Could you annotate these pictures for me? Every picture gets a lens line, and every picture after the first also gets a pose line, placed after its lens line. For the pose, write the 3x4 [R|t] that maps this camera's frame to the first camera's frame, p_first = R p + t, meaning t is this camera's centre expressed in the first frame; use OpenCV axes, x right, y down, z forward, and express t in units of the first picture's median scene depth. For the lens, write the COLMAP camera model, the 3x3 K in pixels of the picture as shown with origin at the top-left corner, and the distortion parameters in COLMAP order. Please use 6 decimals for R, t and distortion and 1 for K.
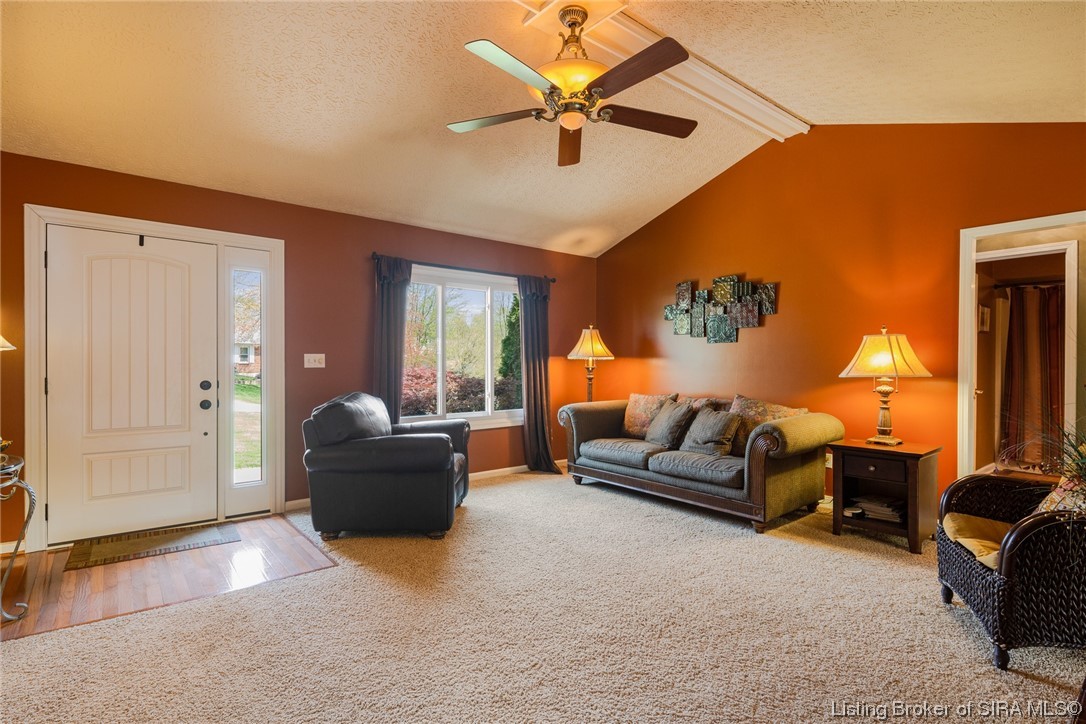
lens RADIAL K [[528.5, 0, 544.2], [0, 528.5, 365.6], [0, 0, 1]] dist [0.004383, -0.003774]
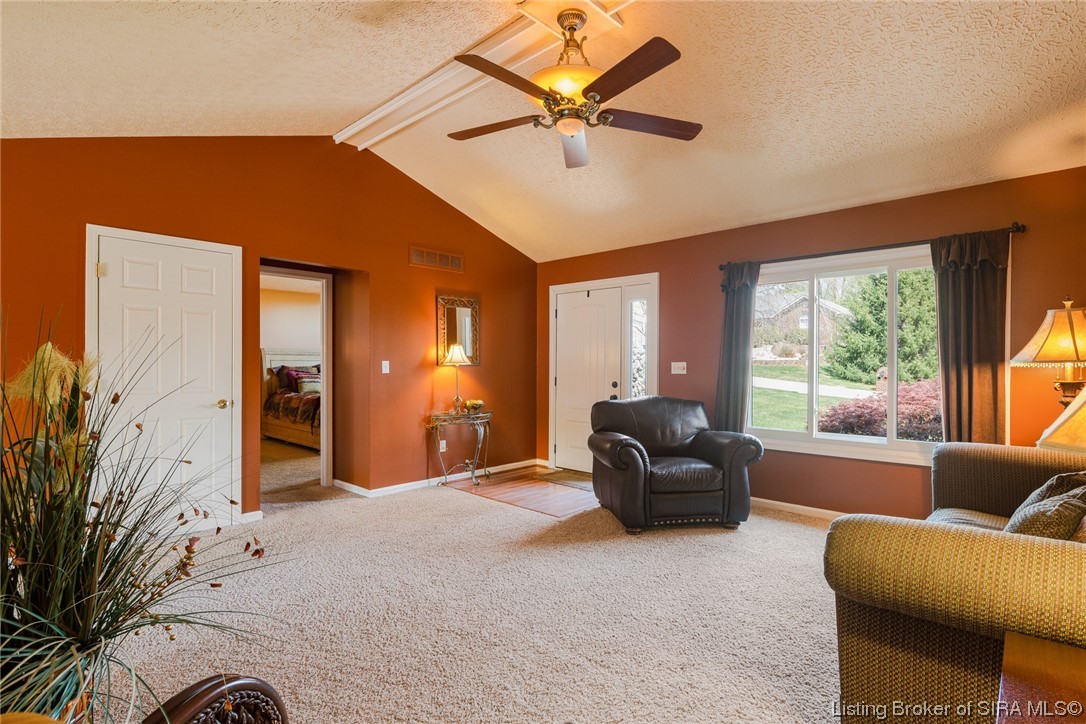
lens RADIAL K [[528.5, 0, 548.1], [0, 528.5, 362.3], [0, 0, 1]] dist [0.004383, -0.003774]
pose [[0.148178, -0.004769, -0.988949, 0.817056], [-0.006353, 0.999963, -0.005774, -0.015259], [0.988940, 0.007138, 0.148143, 0.647349]]
